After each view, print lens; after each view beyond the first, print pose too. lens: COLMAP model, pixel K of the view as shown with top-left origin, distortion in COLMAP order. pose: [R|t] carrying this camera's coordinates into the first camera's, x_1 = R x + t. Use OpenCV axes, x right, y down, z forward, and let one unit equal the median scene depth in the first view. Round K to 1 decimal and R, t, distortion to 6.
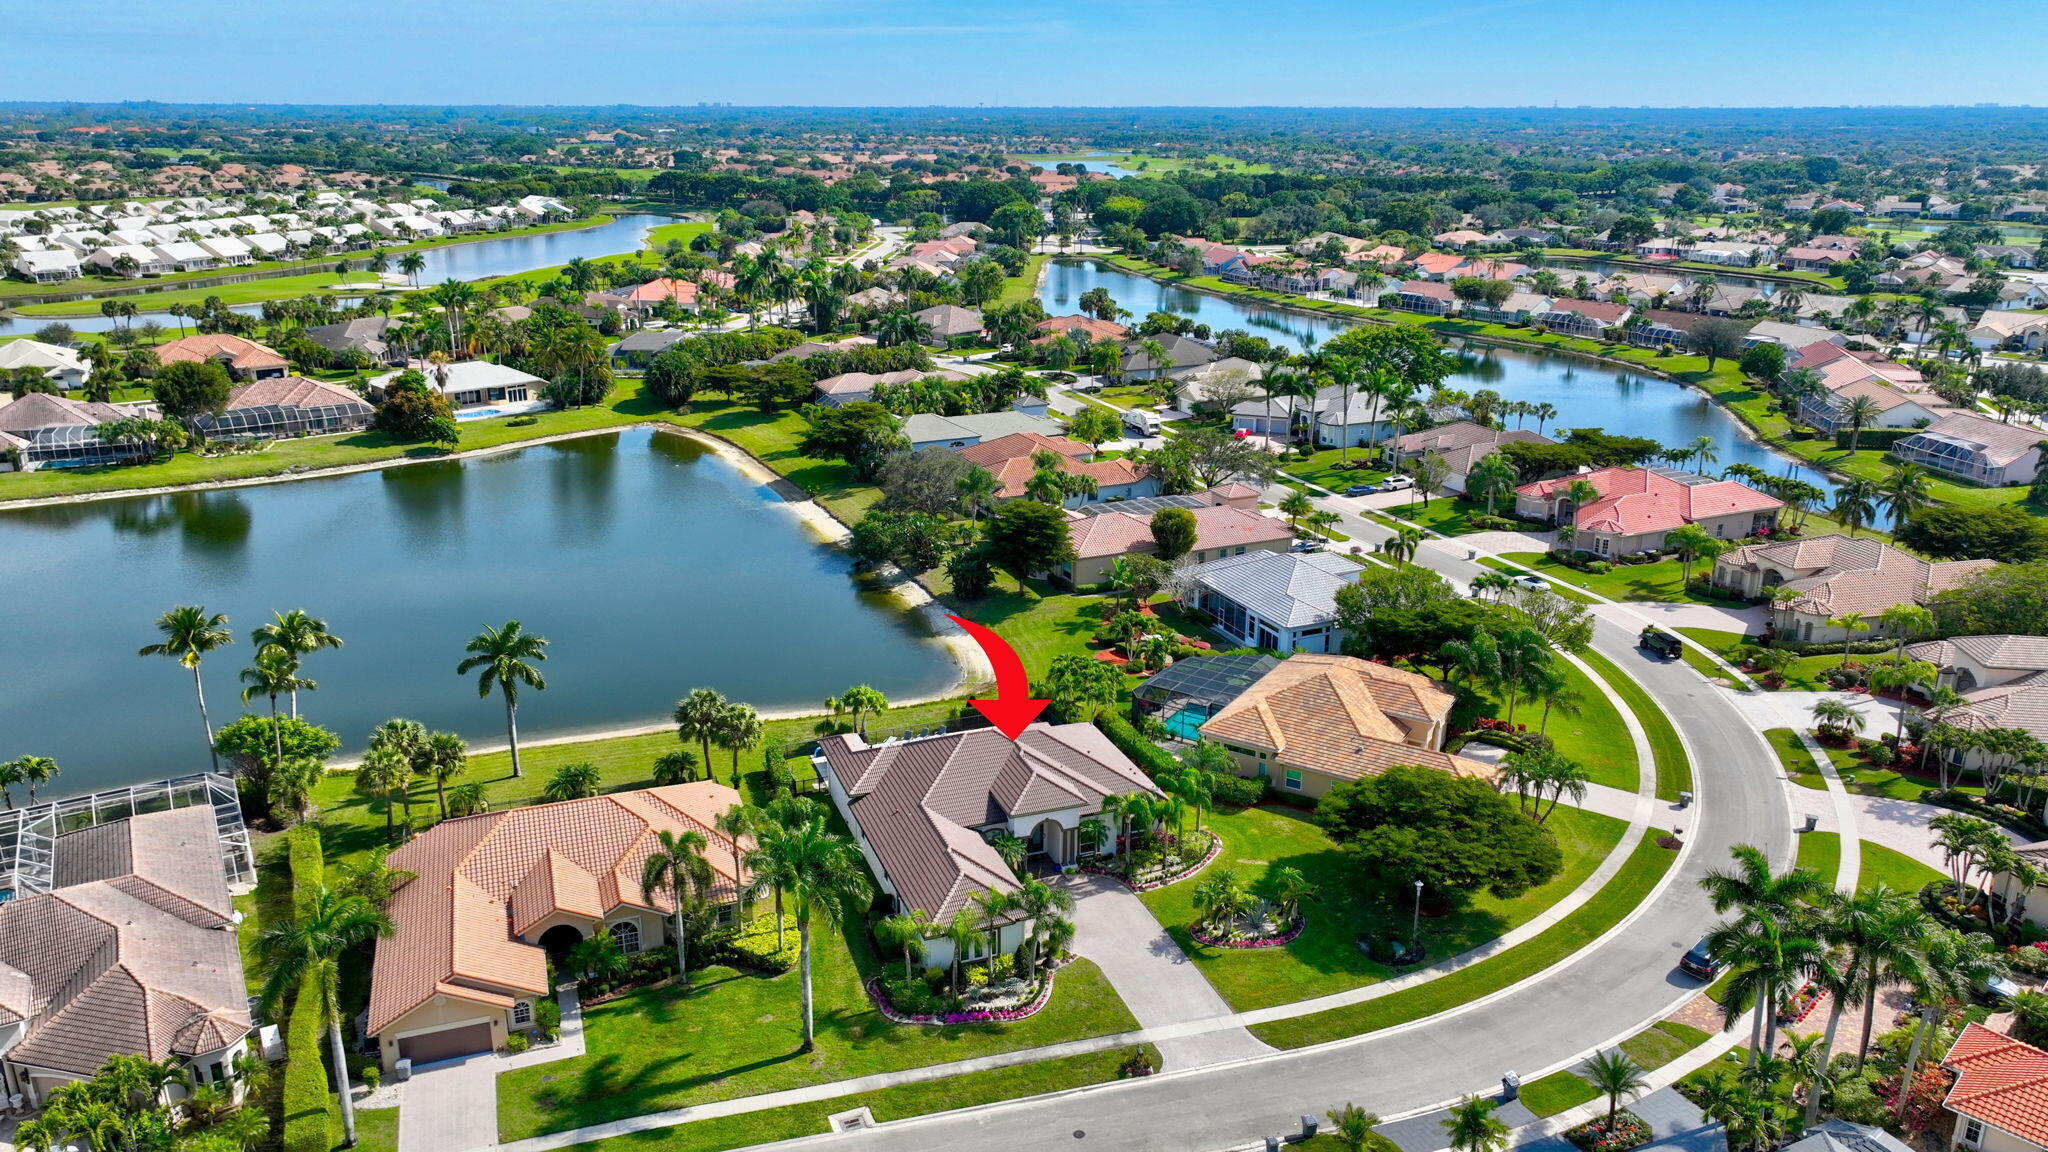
lens RADIAL K [[1454.6, 0, 1018.1], [0, 1454.6, 586.6], [0, 0, 1]] dist [0.003688, 0.013384]
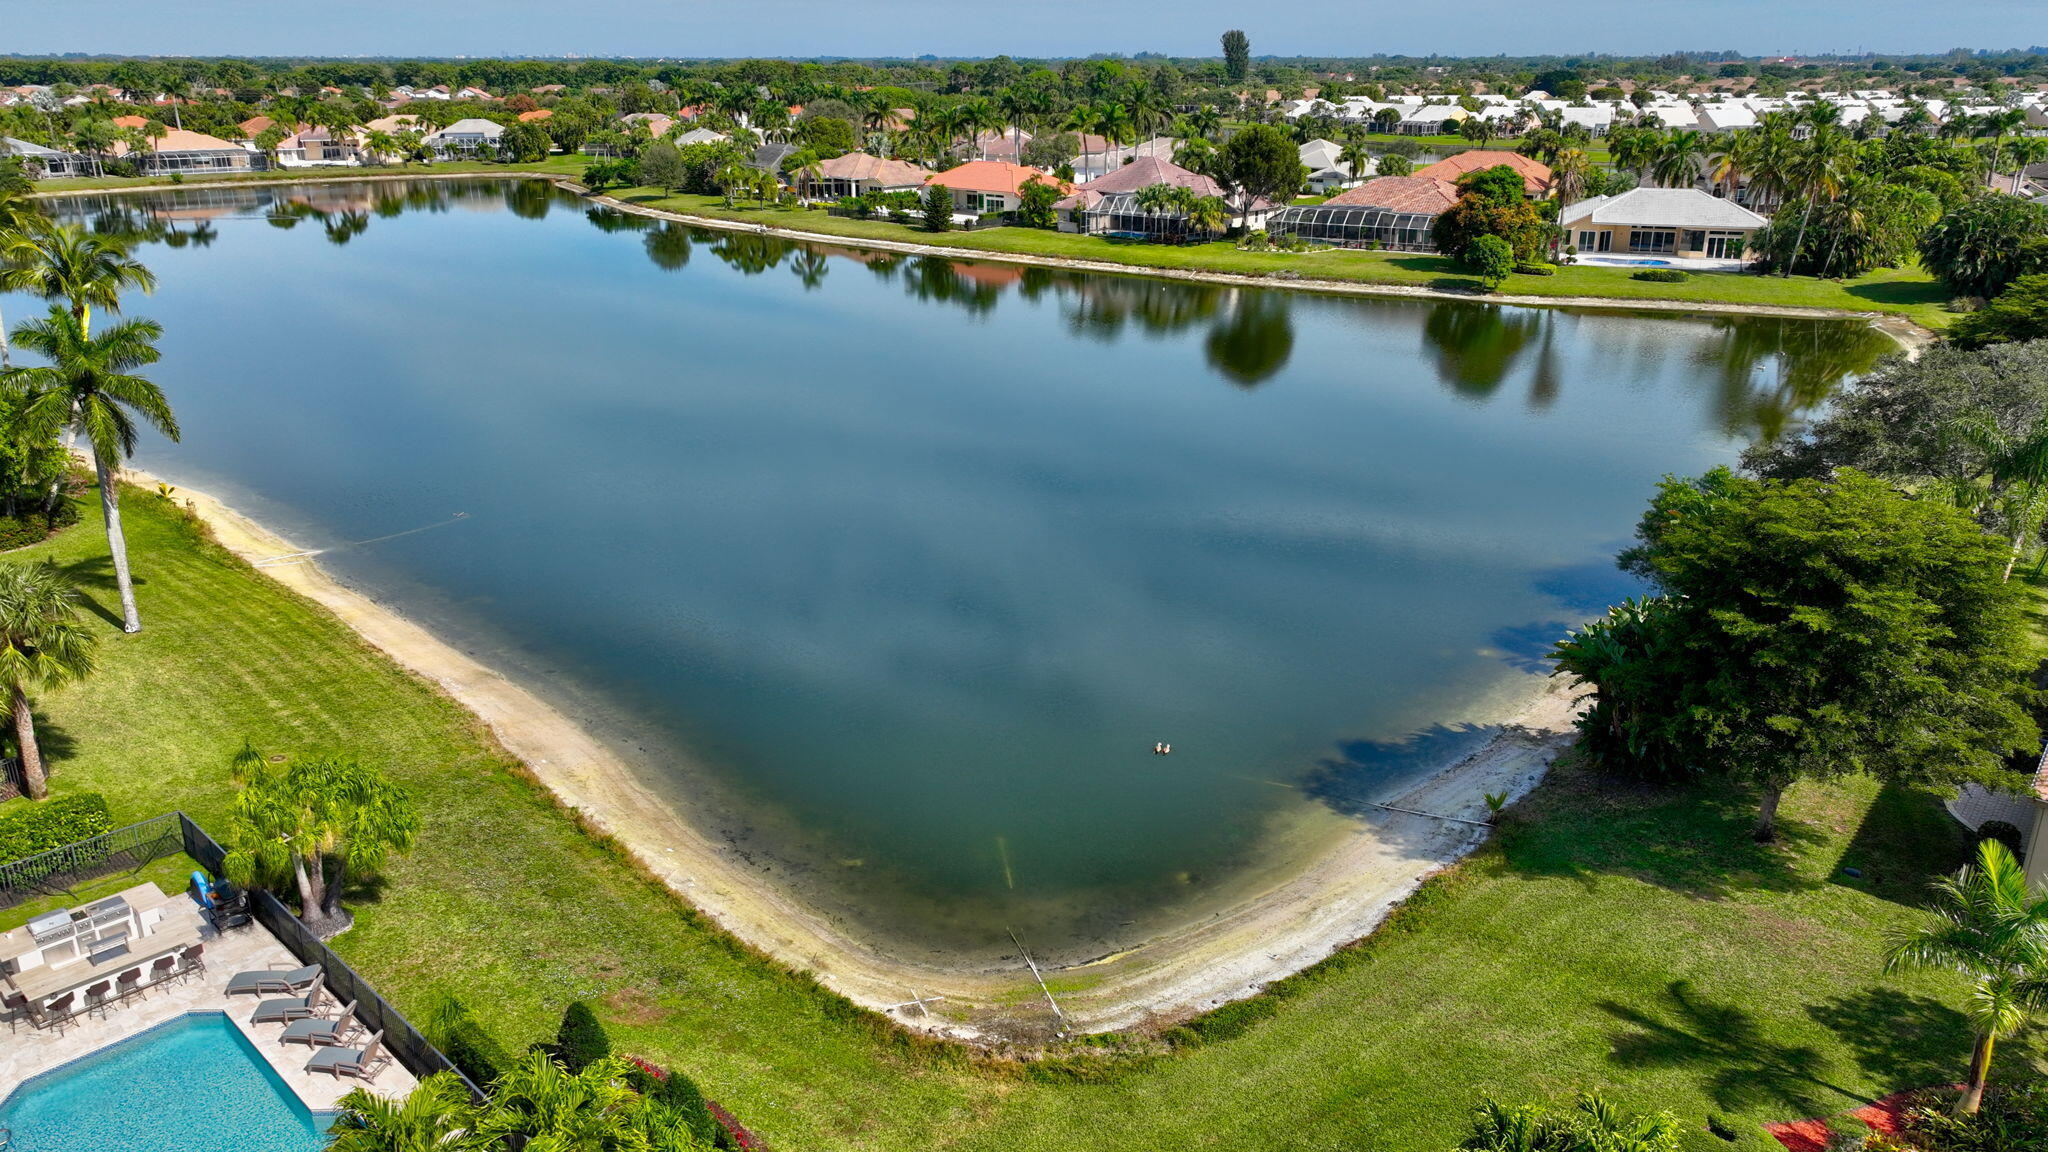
lens RADIAL K [[1454.6, 0, 1012.2], [0, 1454.6, 583.1], [0, 0, 1]] dist [0.003688, 0.013384]
pose [[0.443336, 0.305513, -0.842683, 0.198600], [-0.283065, 0.939732, 0.191777, -0.065326], [0.850487, 0.153513, 0.503097, 0.977011]]
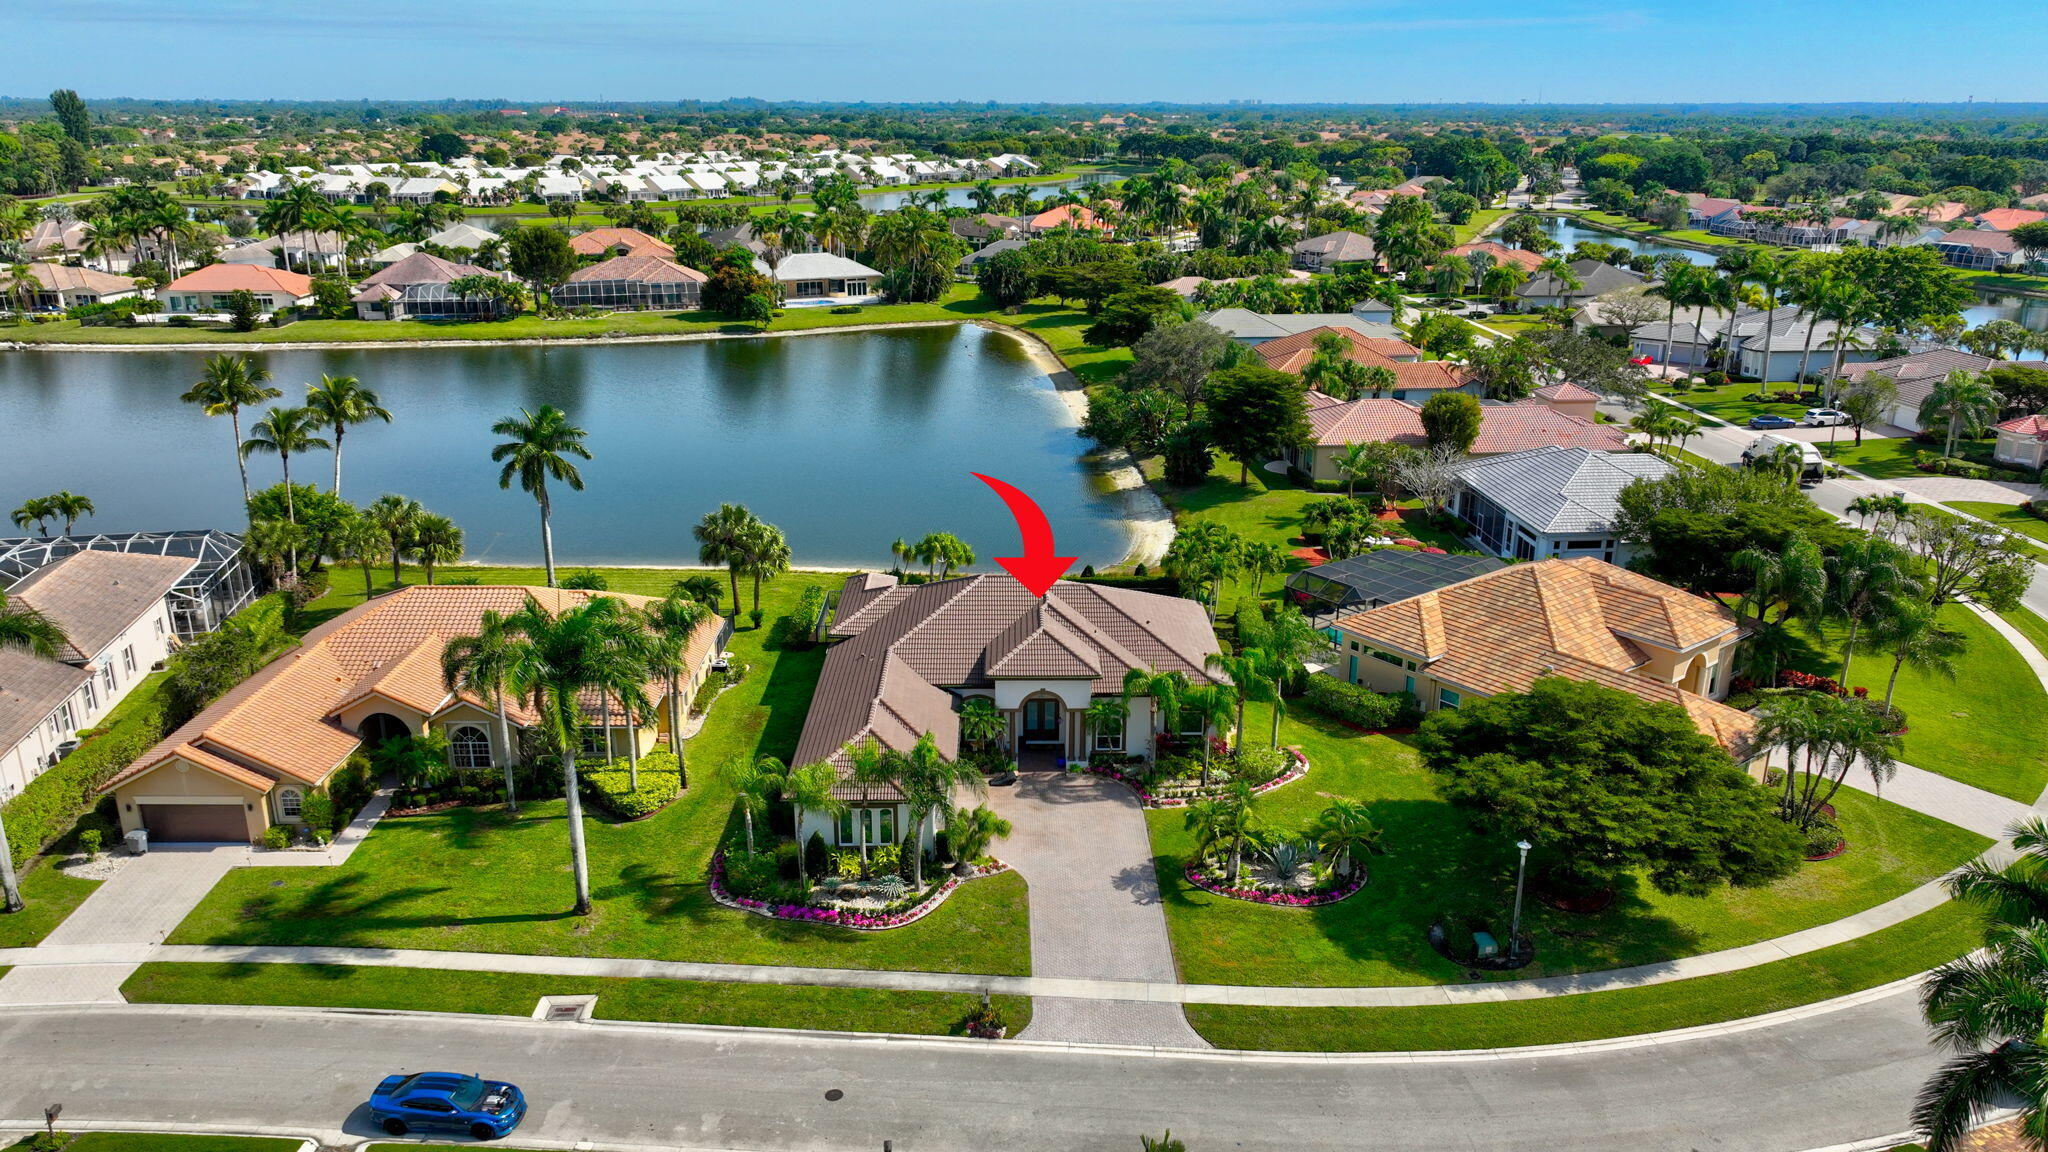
lens RADIAL K [[1454.6, 0, 1014.5], [0, 1454.6, 581.7], [0, 0, 1]] dist [0.003688, 0.013384]
pose [[0.940877, 0.107870, -0.321114, 0.194835], [-0.108479, 0.993969, 0.016050, 0.079236], [0.320909, 0.019733, 0.946905, 0.250850]]
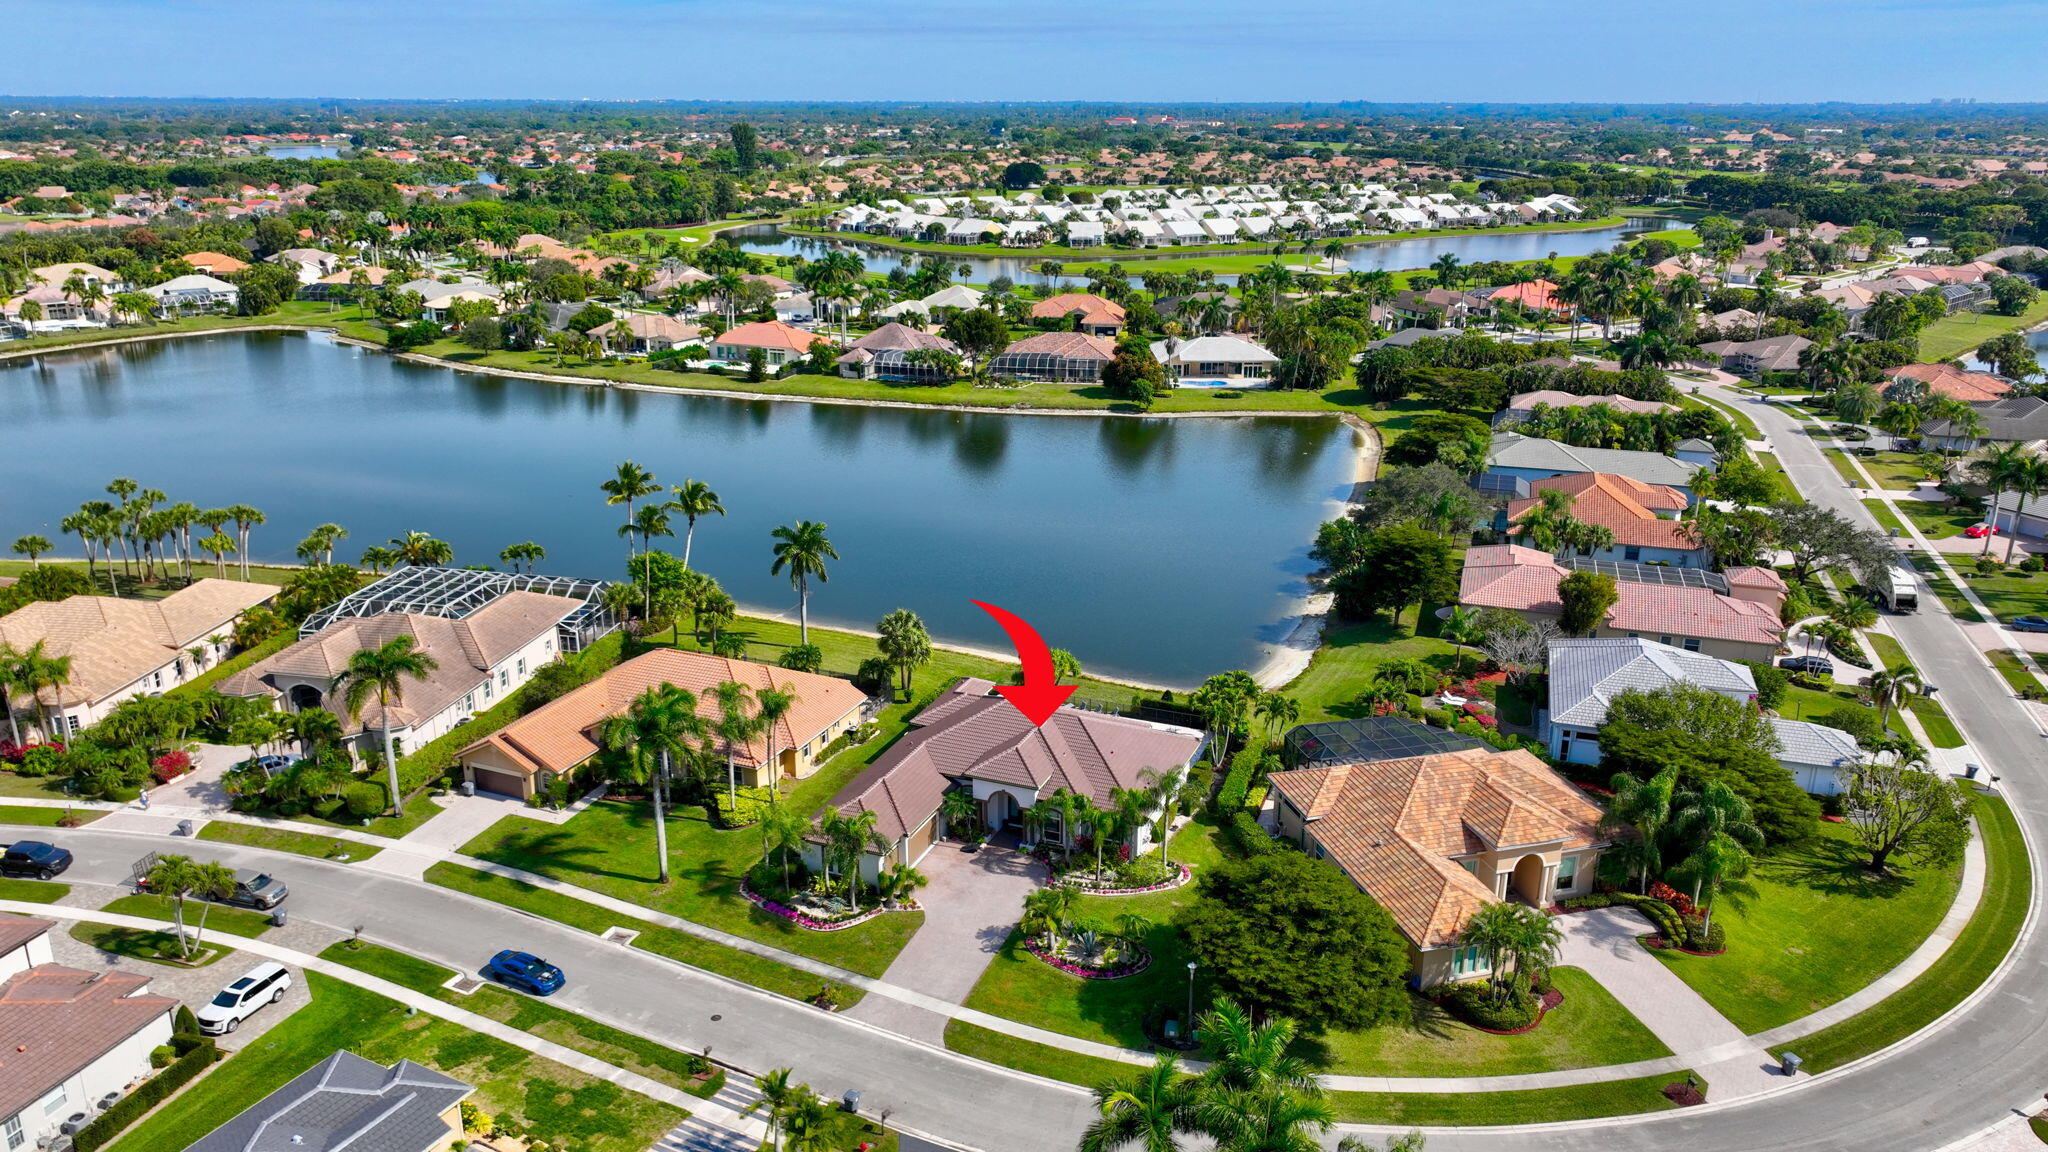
lens RADIAL K [[1454.6, 0, 1006.7], [0, 1454.6, 592.3], [0, 0, 1]] dist [0.003688, 0.013384]
pose [[0.733826, 0.218692, -0.643175, 0.543573], [-0.215672, 0.972786, 0.084697, -0.054447], [0.644194, 0.076562, 0.761021, 0.169070]]
